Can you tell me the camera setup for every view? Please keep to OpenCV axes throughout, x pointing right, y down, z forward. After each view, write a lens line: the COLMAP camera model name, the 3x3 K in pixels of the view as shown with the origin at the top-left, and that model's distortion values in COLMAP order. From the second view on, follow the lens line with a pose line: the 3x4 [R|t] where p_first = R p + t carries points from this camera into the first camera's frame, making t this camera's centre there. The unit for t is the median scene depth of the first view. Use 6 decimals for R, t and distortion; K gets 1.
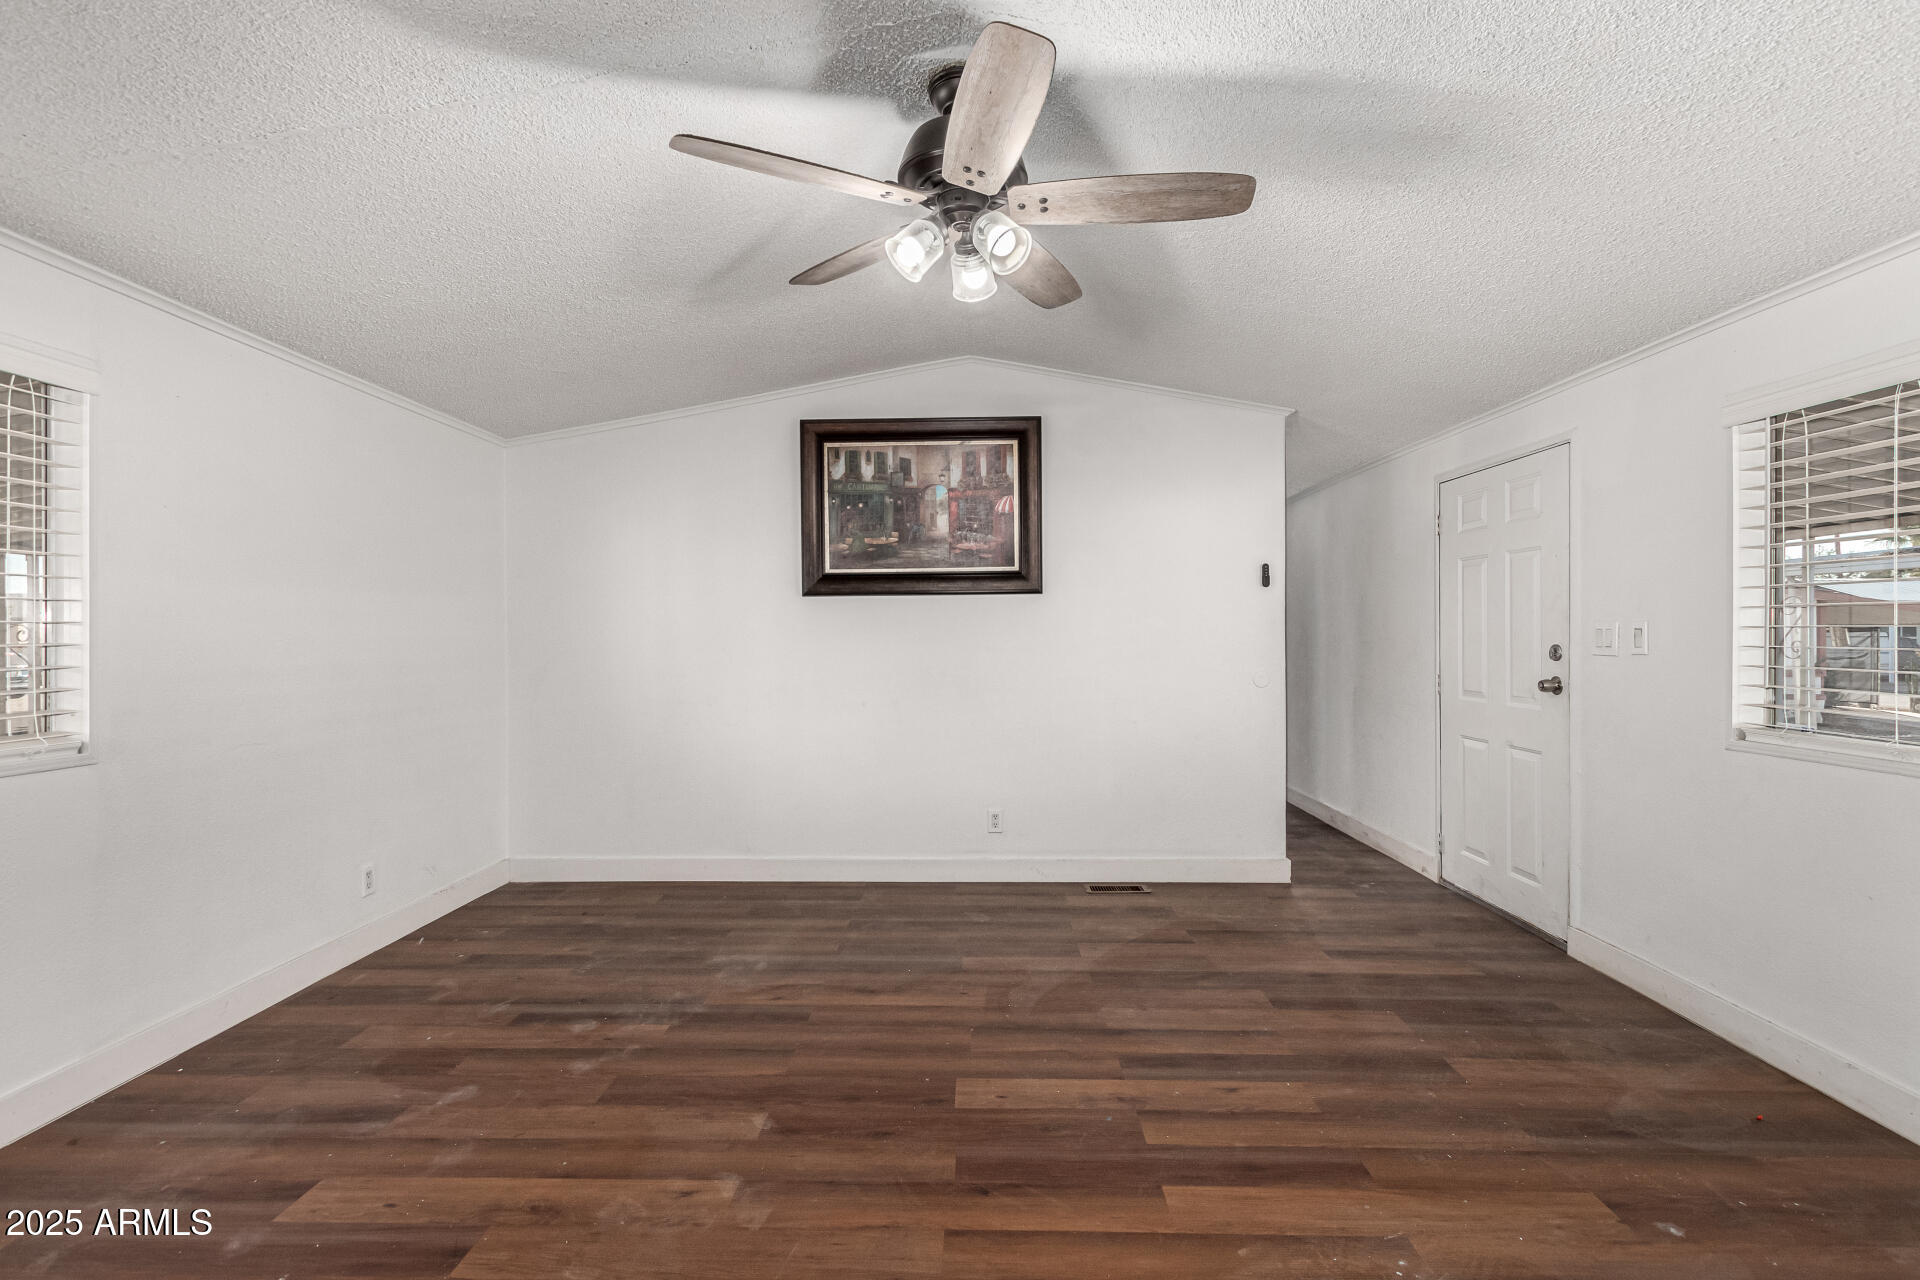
lens RADIAL K [[877.7, 0, 972.4], [0, 877.7, 645.8], [0, 0, 1]] dist [0.003806, -0.002875]
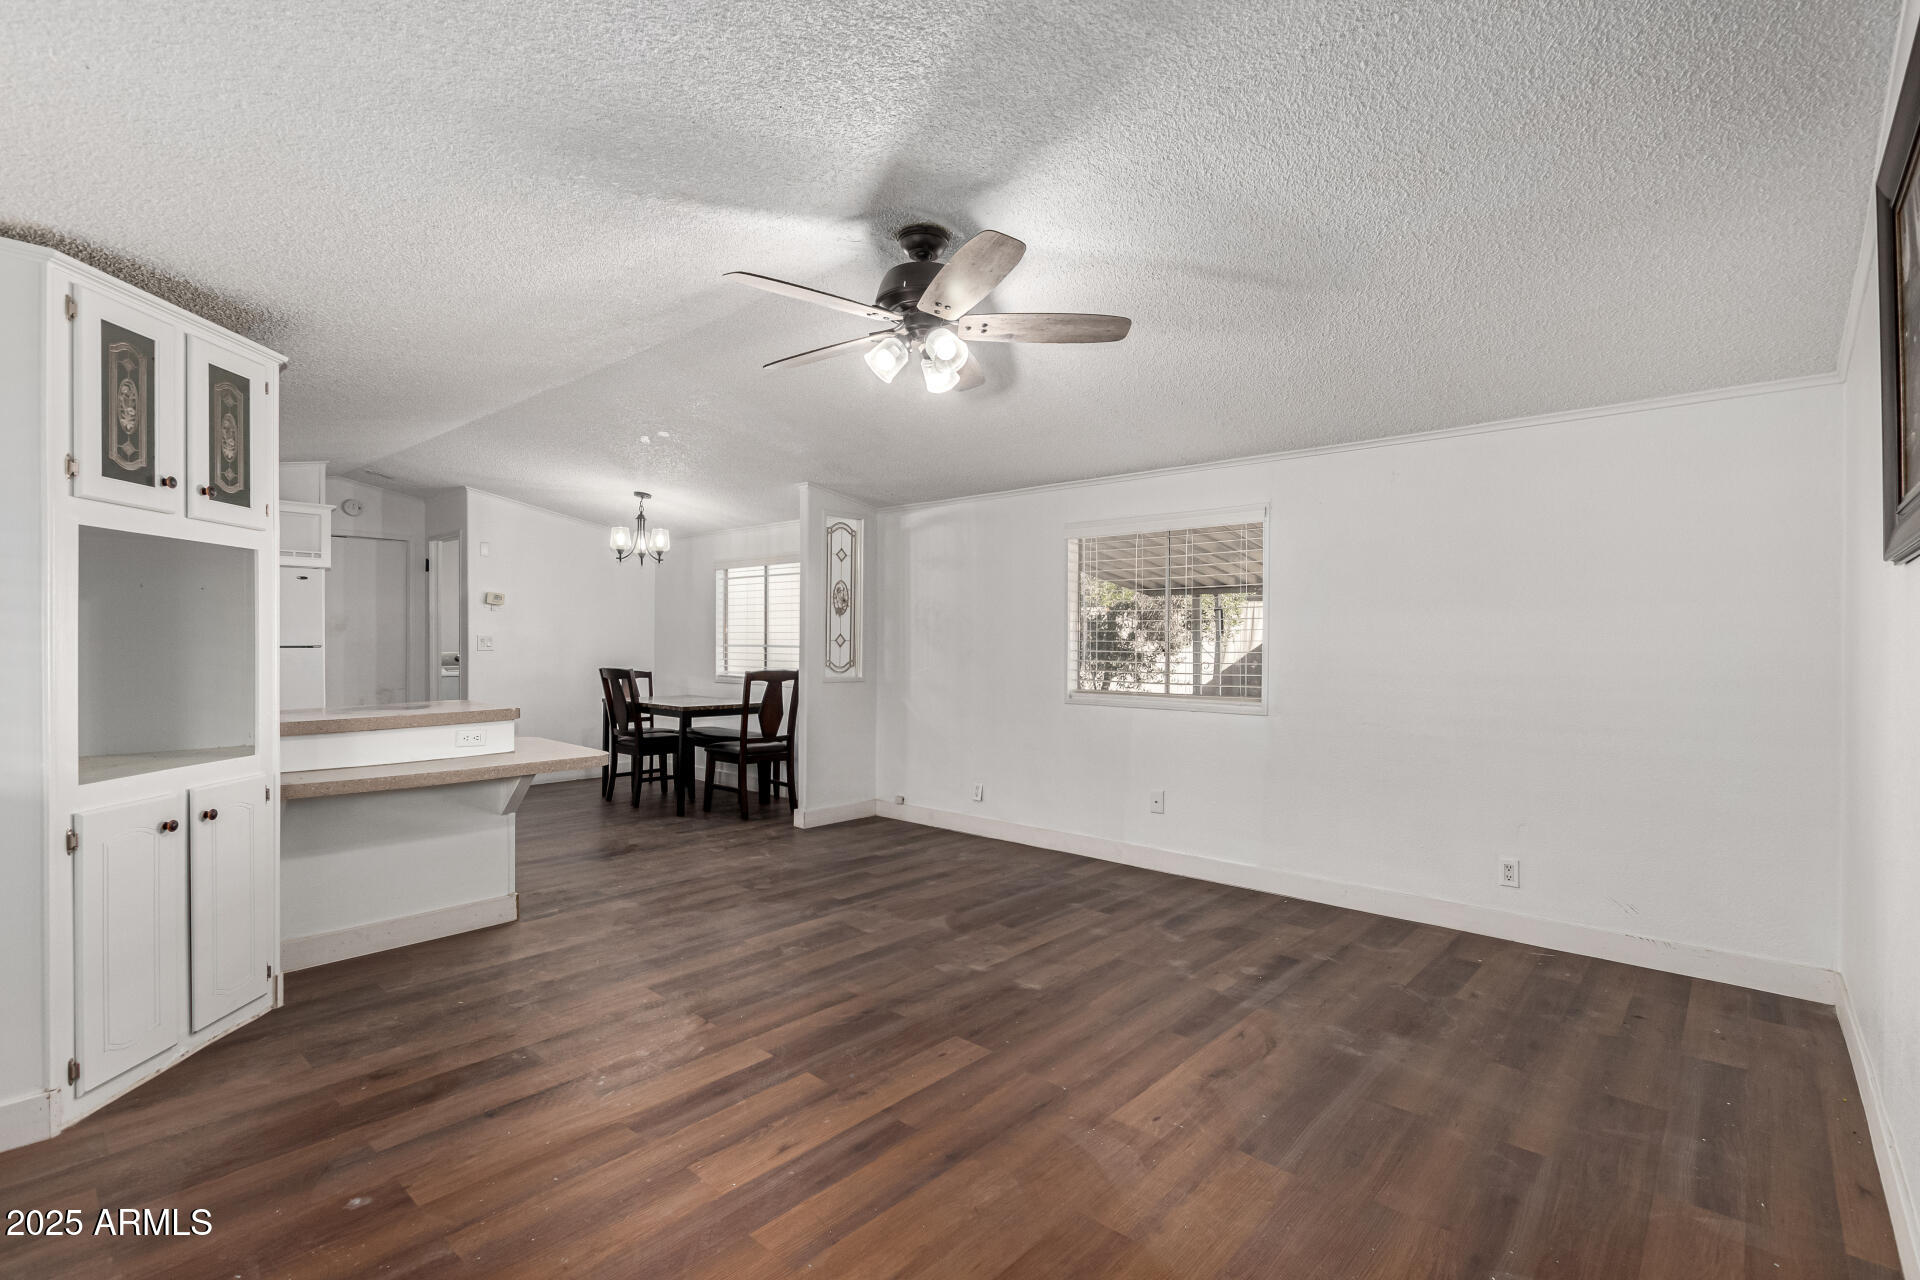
lens RADIAL K [[877.7, 0, 946.2], [0, 877.7, 642.2], [0, 0, 1]] dist [0.003806, -0.002875]
pose [[-0.665050, -0.007320, -0.746763, 0.685895], [-0.020142, 0.999764, 0.008138, -0.019752], [0.746527, 0.020454, -0.665040, 1.364129]]
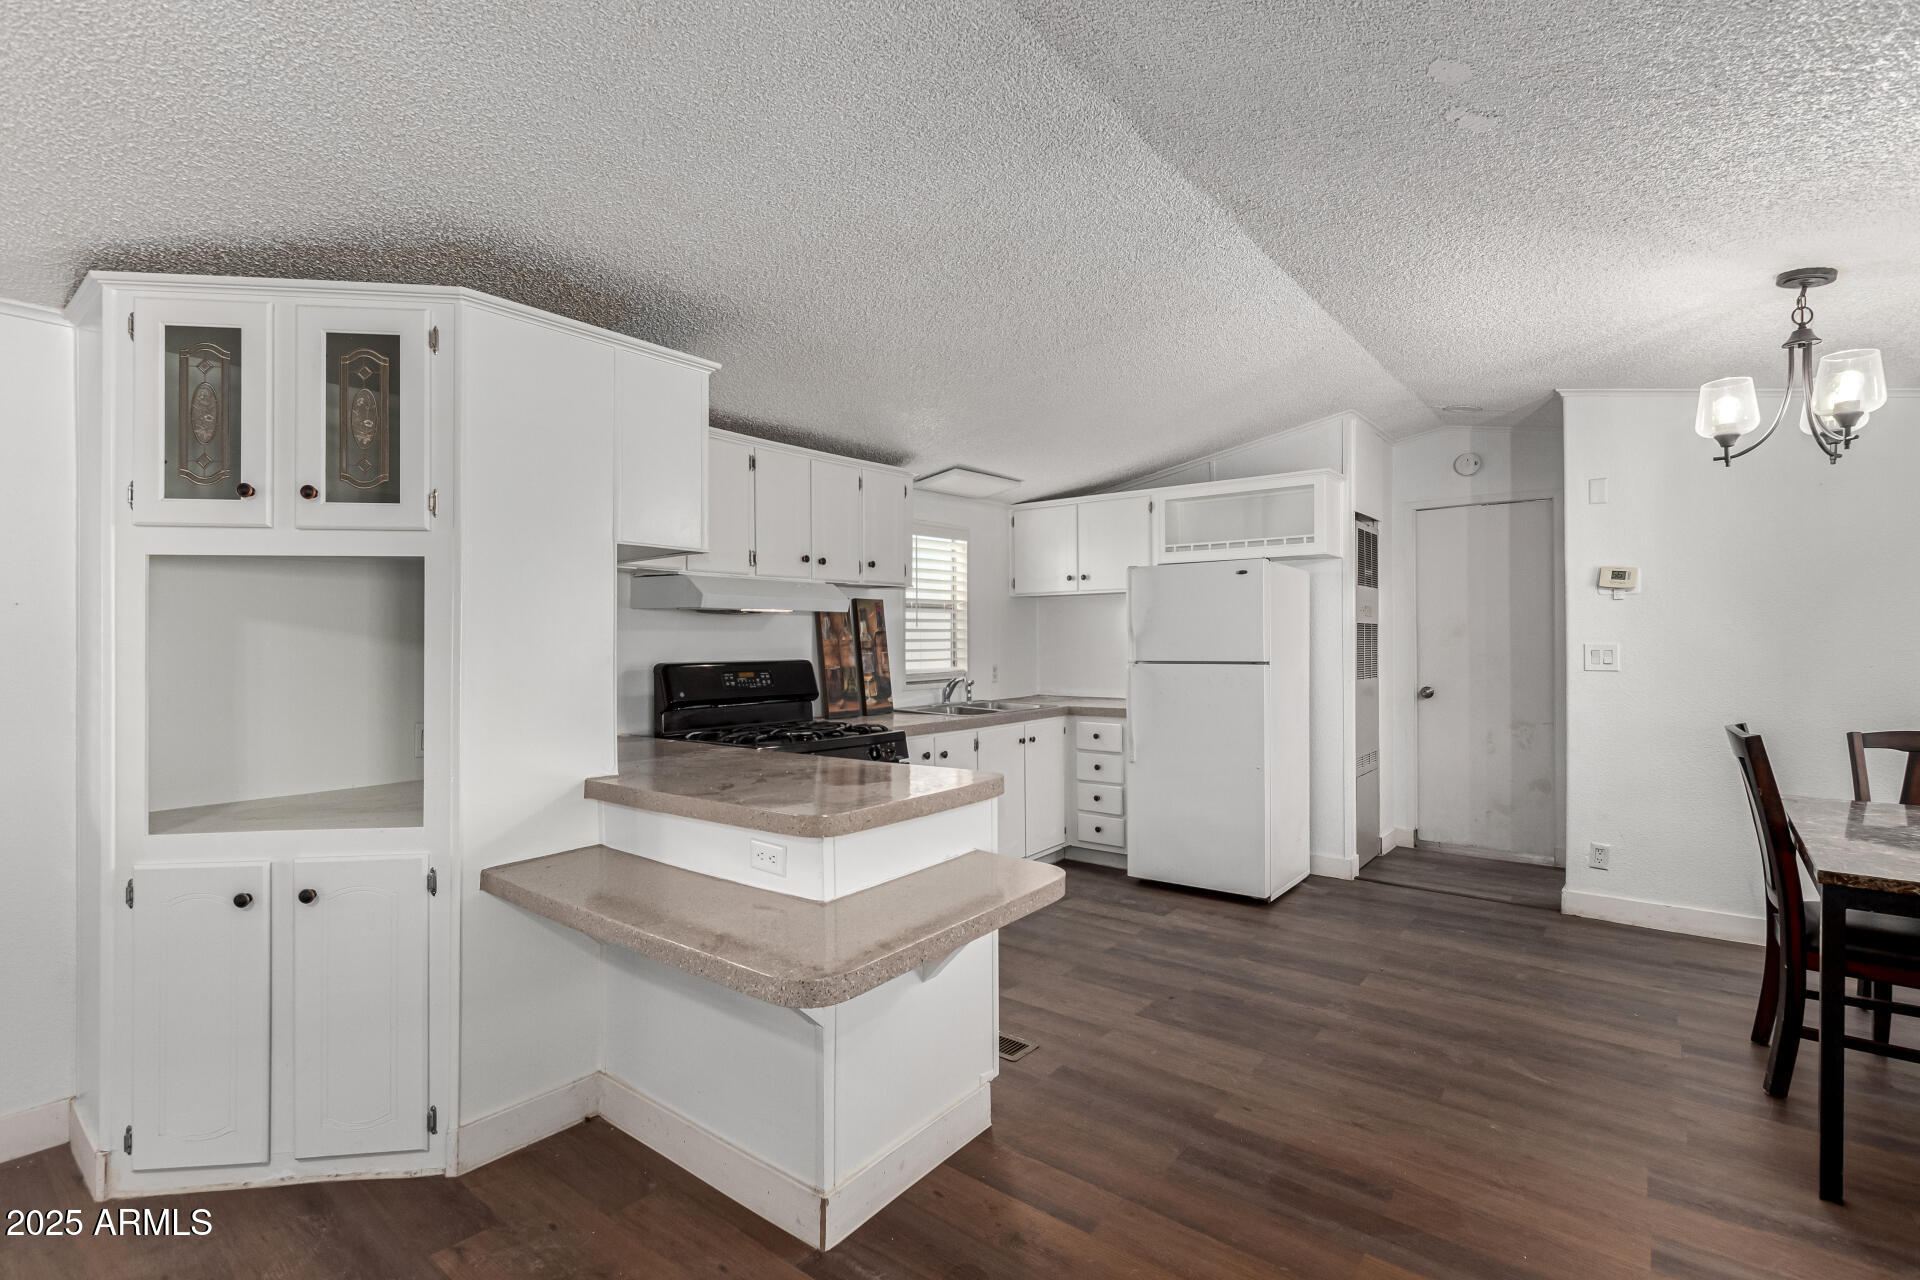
lens RADIAL K [[877.7, 0, 973.4], [0, 877.7, 637.4], [0, 0, 1]] dist [0.003806, -0.002875]
pose [[-0.797028, -0.000382, 0.603942, -0.343065], [0.011192, 0.999819, 0.015402, -0.037199], [-0.603838, 0.019035, -0.796880, 0.450546]]
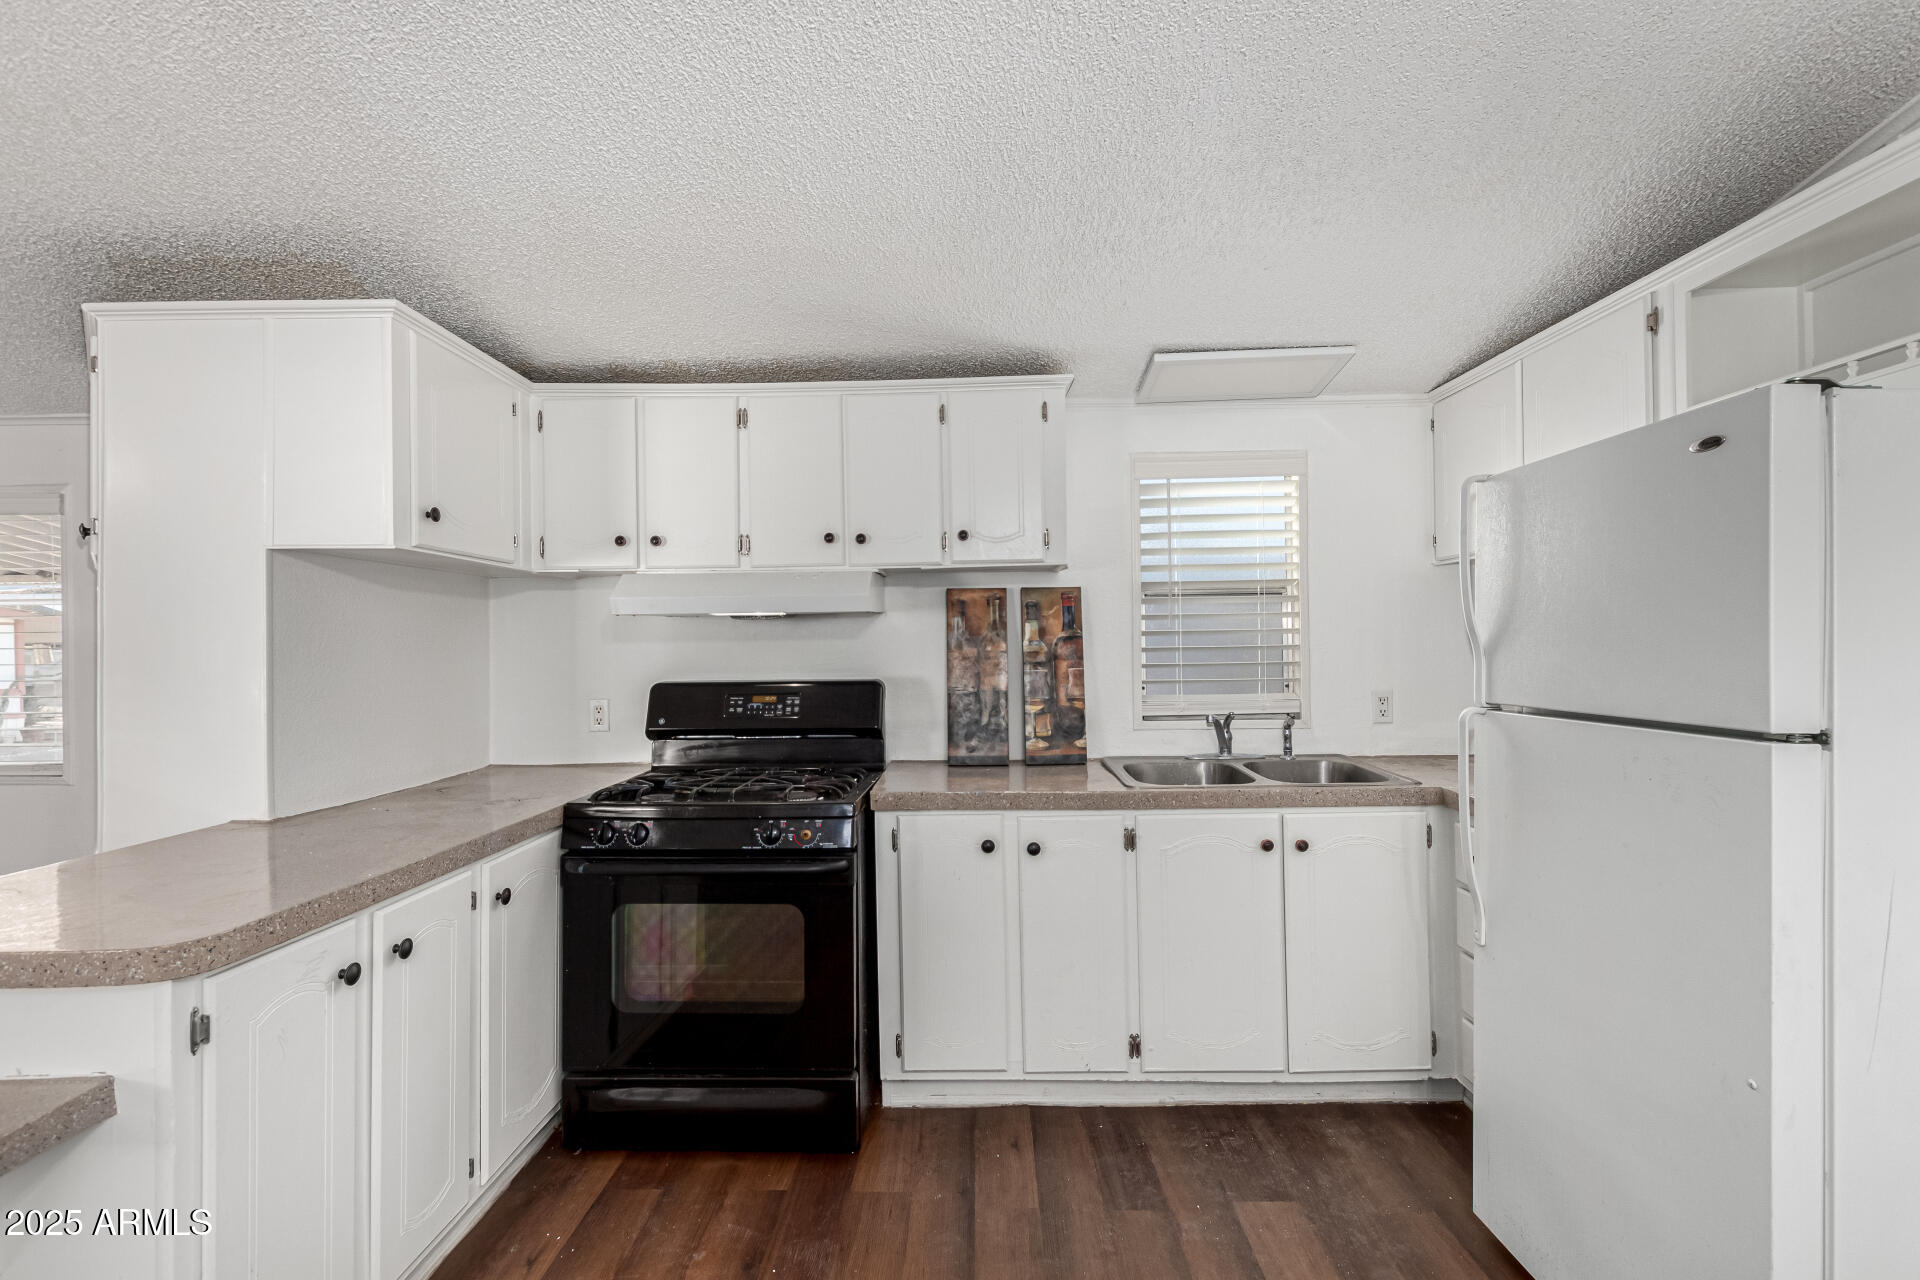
lens RADIAL K [[877.7, 0, 957.3], [0, 877.7, 637.2], [0, 0, 1]] dist [0.003806, -0.002875]
pose [[0.001393, 0.001232, 0.999998, -0.277990], [0.029990, 0.999549, -0.001273, -0.027063], [-0.999549, 0.029992, 0.001356, -0.590552]]
